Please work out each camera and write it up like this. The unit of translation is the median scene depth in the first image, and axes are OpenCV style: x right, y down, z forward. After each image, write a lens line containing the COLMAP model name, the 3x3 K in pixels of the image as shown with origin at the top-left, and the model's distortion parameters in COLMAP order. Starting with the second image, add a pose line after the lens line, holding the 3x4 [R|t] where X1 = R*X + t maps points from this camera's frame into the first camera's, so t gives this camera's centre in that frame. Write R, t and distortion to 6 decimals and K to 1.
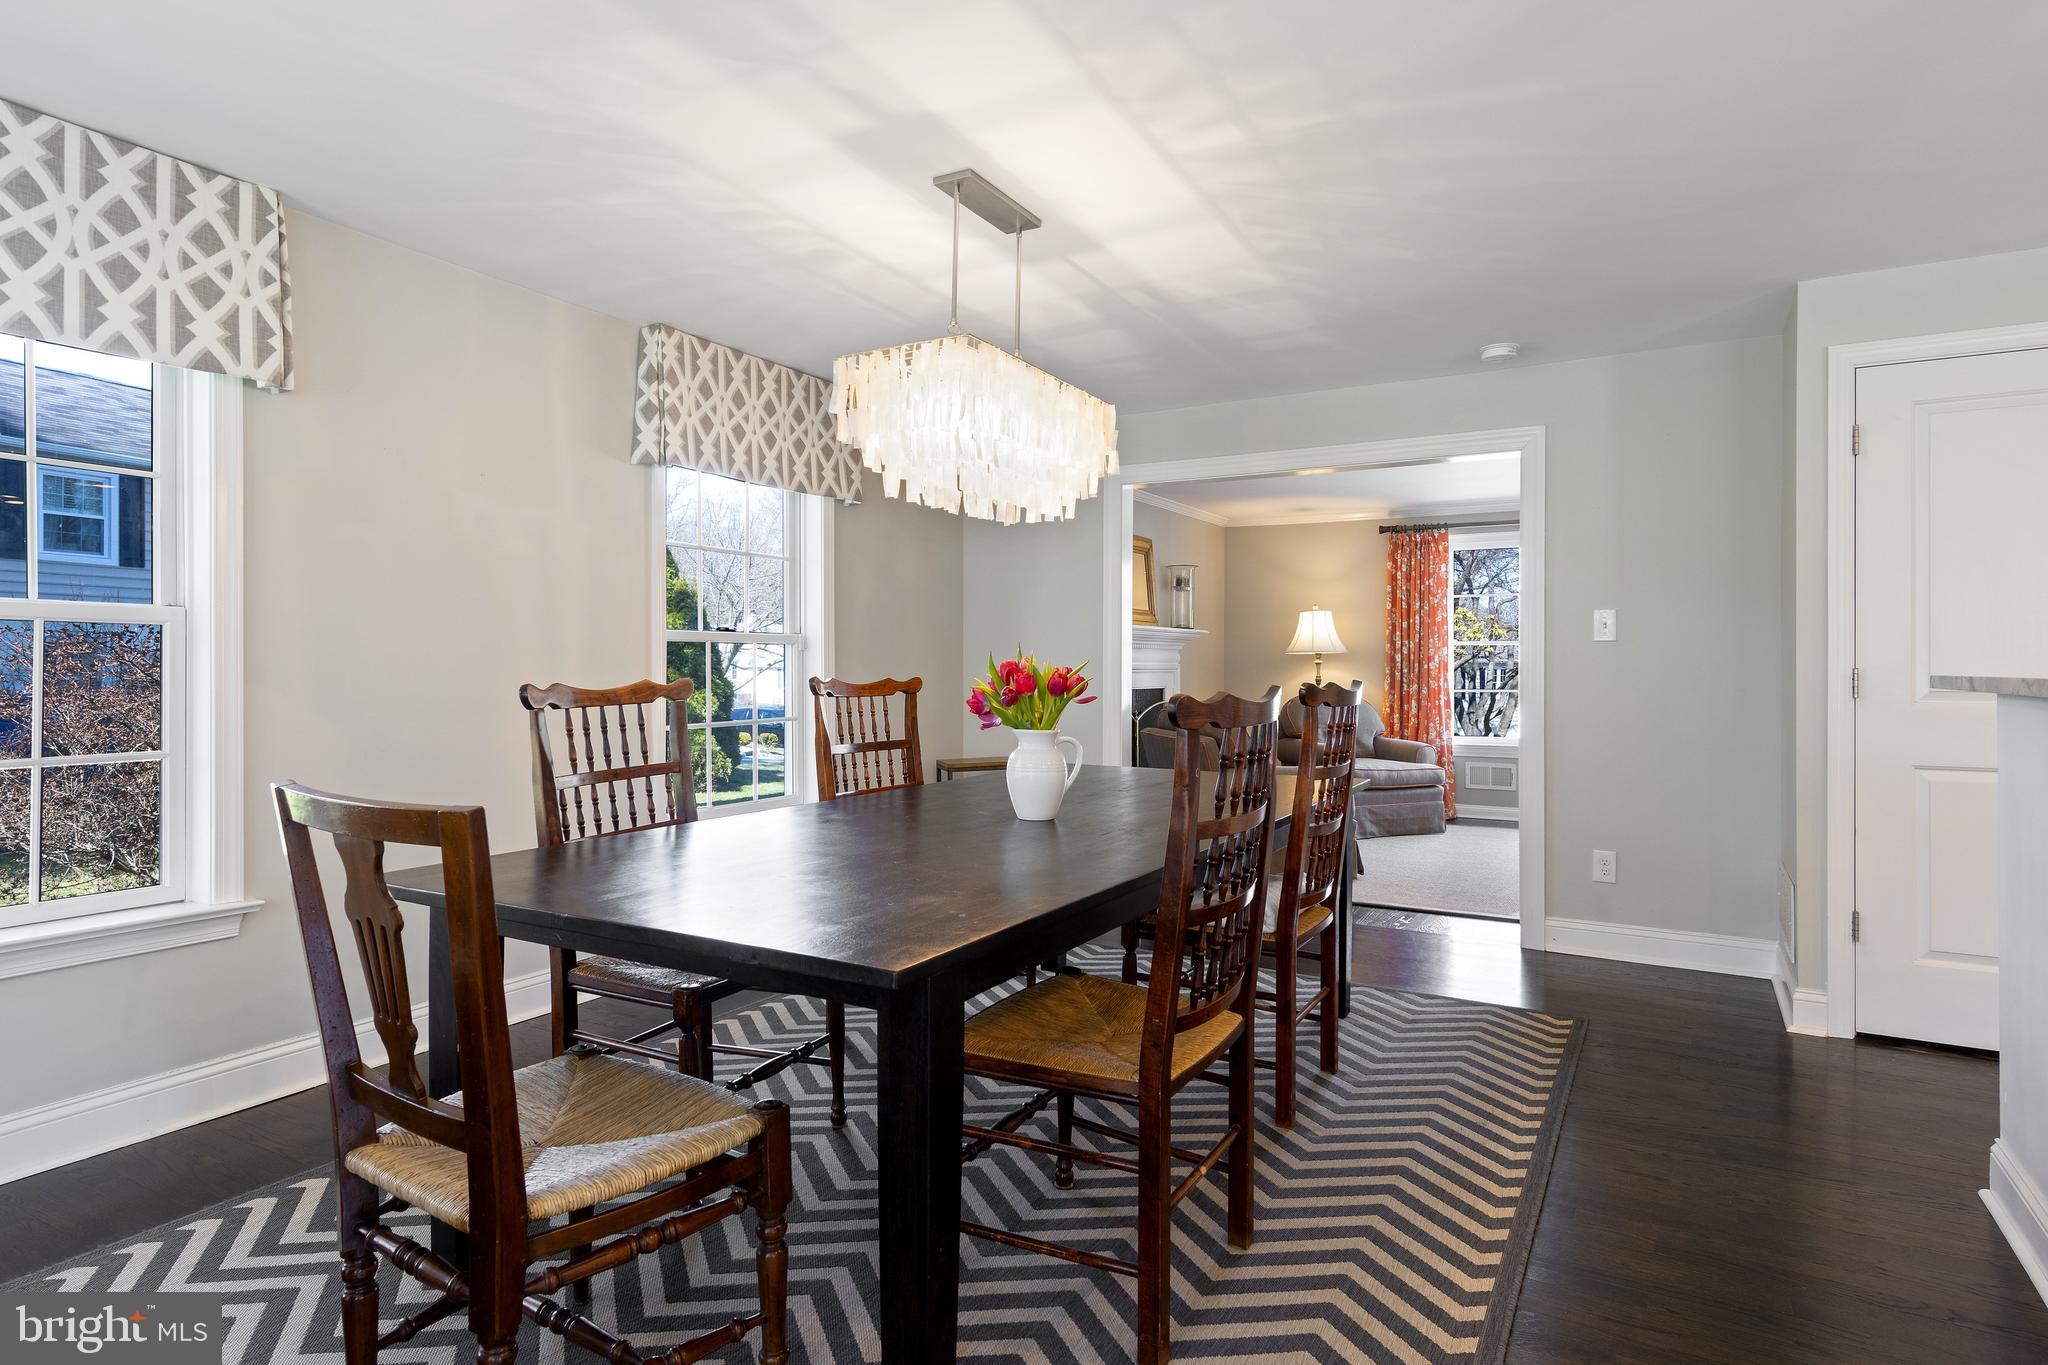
lens RADIAL K [[1077.5, 0, 1025.9], [0, 1077.5, 719.7], [0, 0, 1]] dist [0.002528, 0.000018]
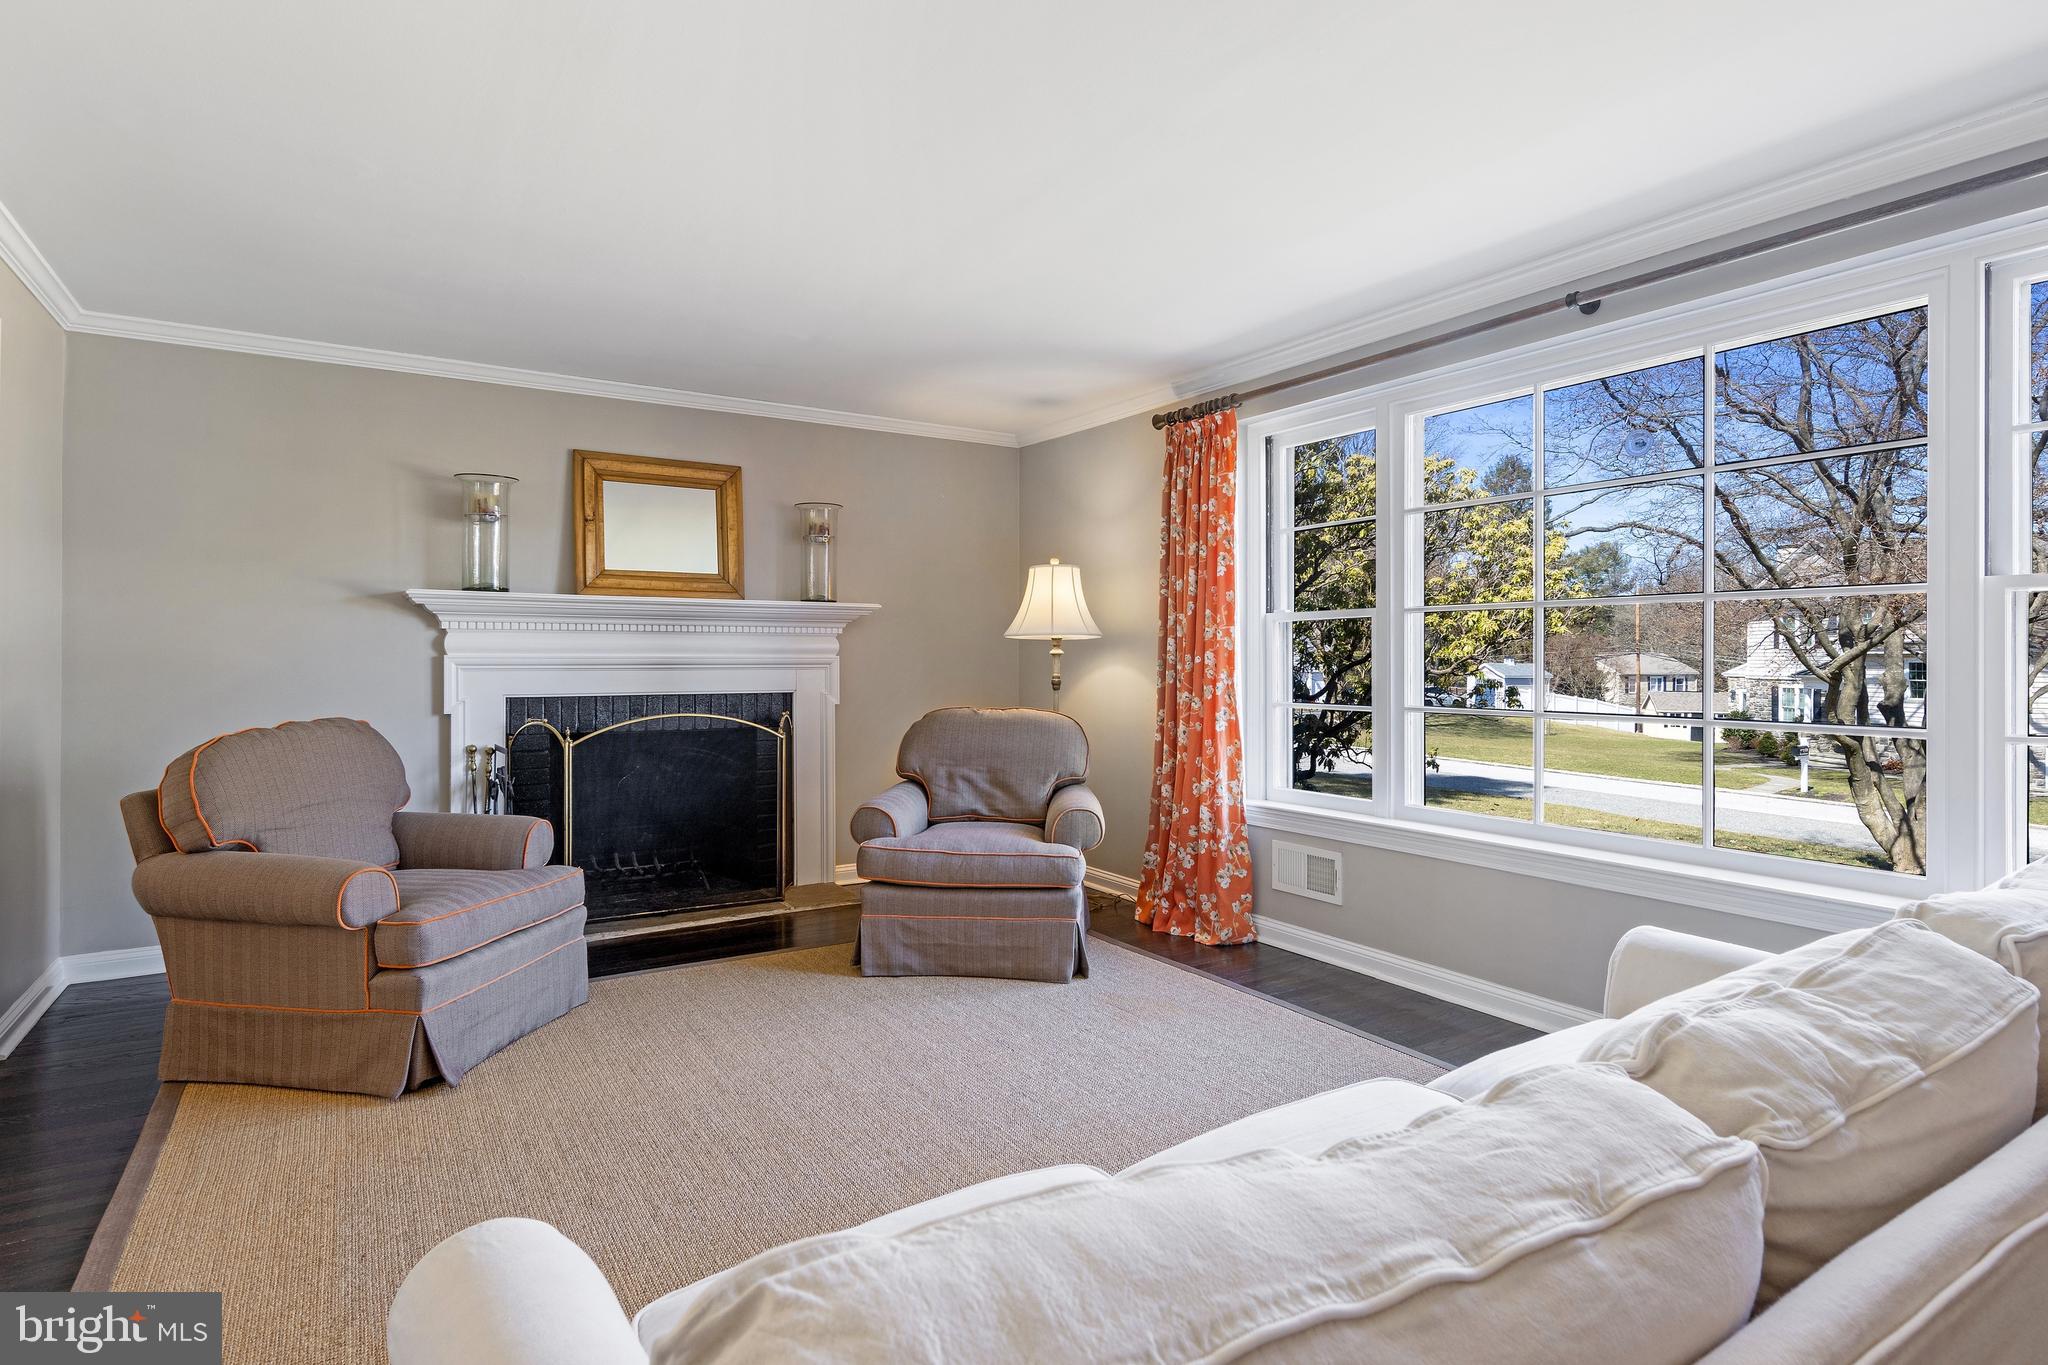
lens RADIAL K [[1042.0, 0, 1027.4], [0, 1042.0, 688.7], [0, 0, 1]] dist [0.017702, -0.006307]
pose [[0.882061, 0.003071, -0.471126, 0.620532], [-0.016293, 0.999579, -0.023989, -0.023254], [0.470854, 0.028836, 0.881740, 0.562807]]
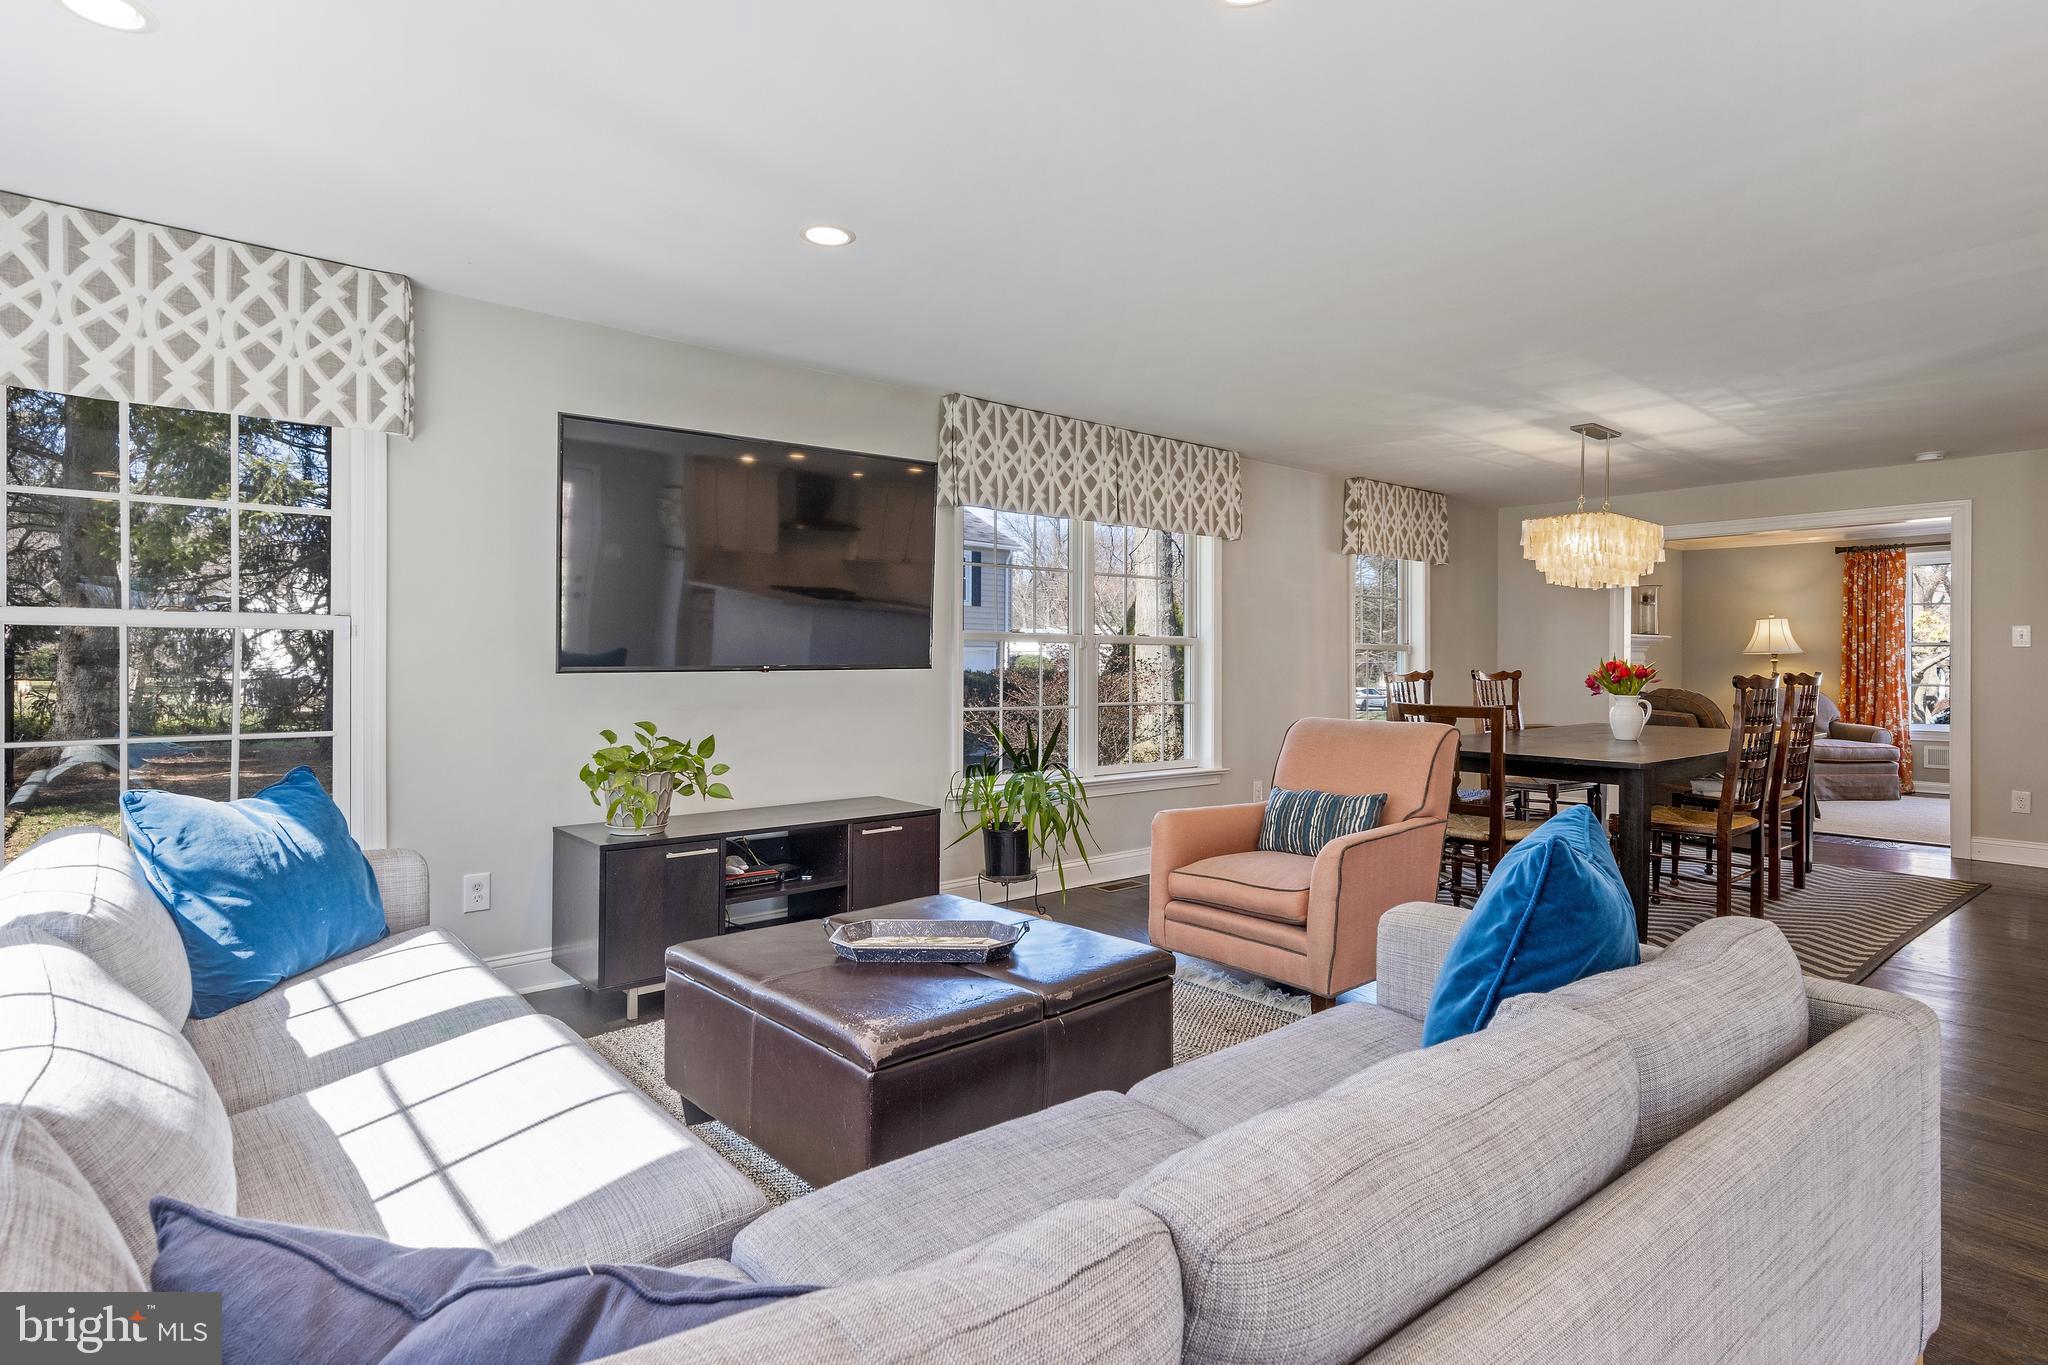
lens RADIAL K [[1042.0, 0, 1027.4], [0, 1042.0, 688.7], [0, 0, 1]] dist [0.017702, -0.006307]
pose [[0.942586, 0.009259, -0.333836, -0.149405], [-0.017578, 0.999606, -0.021906, 0.022345], [0.333501, 0.026516, 0.942377, -0.464810]]
